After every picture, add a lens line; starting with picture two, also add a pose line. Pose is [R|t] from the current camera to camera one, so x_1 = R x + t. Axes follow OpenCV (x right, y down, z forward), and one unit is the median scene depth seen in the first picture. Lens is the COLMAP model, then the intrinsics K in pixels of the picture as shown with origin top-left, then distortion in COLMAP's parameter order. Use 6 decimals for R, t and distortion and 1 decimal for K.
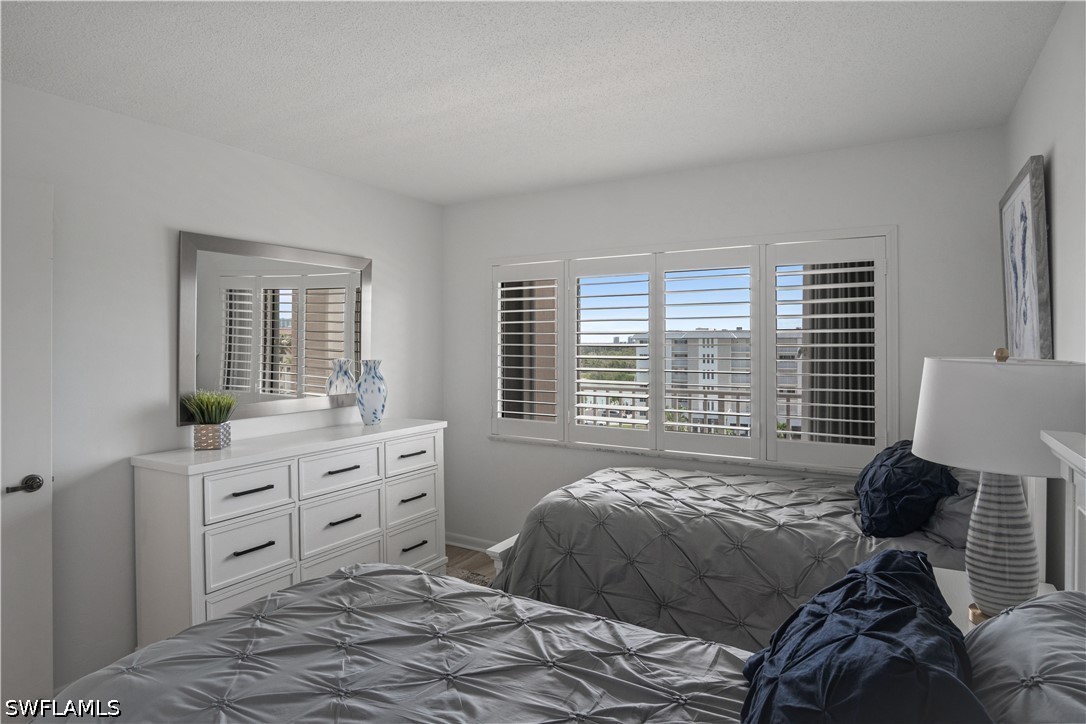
lens RADIAL K [[596.7, 0, 549.7], [0, 596.7, 355.5], [0, 0, 1]] dist [-0.027041, 0.000593]
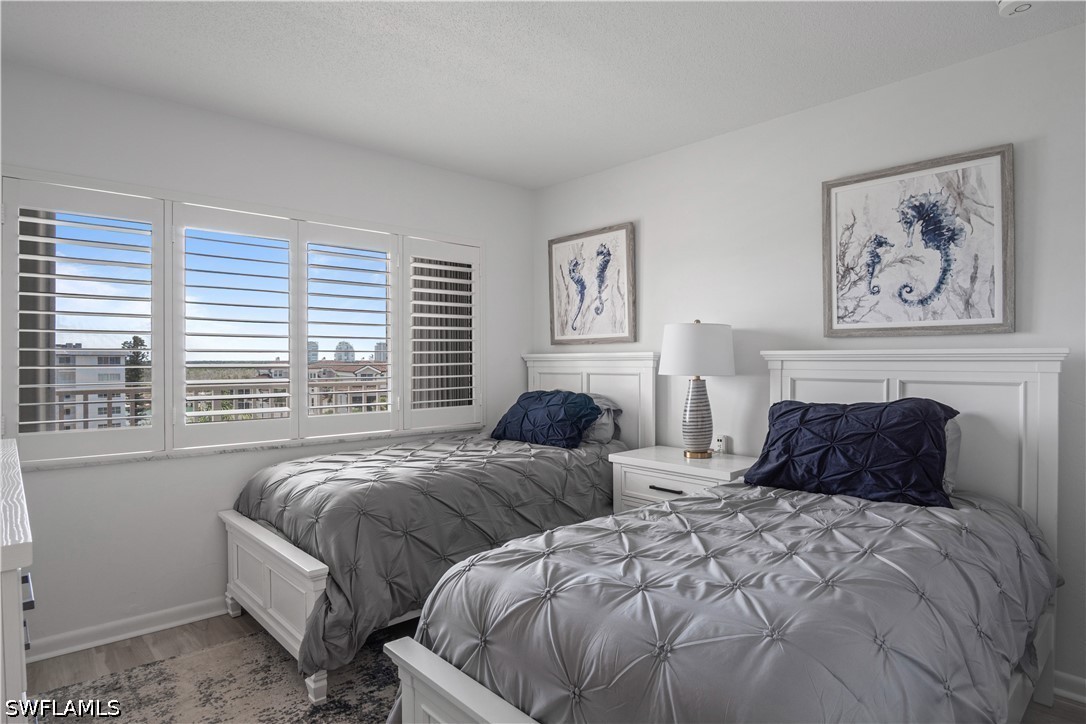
lens RADIAL K [[596.7, 0, 549.7], [0, 596.7, 355.5], [0, 0, 1]] dist [-0.027041, 0.000593]
pose [[0.285752, 0.003933, 0.958296, -0.681186], [0.015758, 0.999837, -0.008803, 0.059226], [-0.958174, 0.017617, 0.285643, 0.444222]]
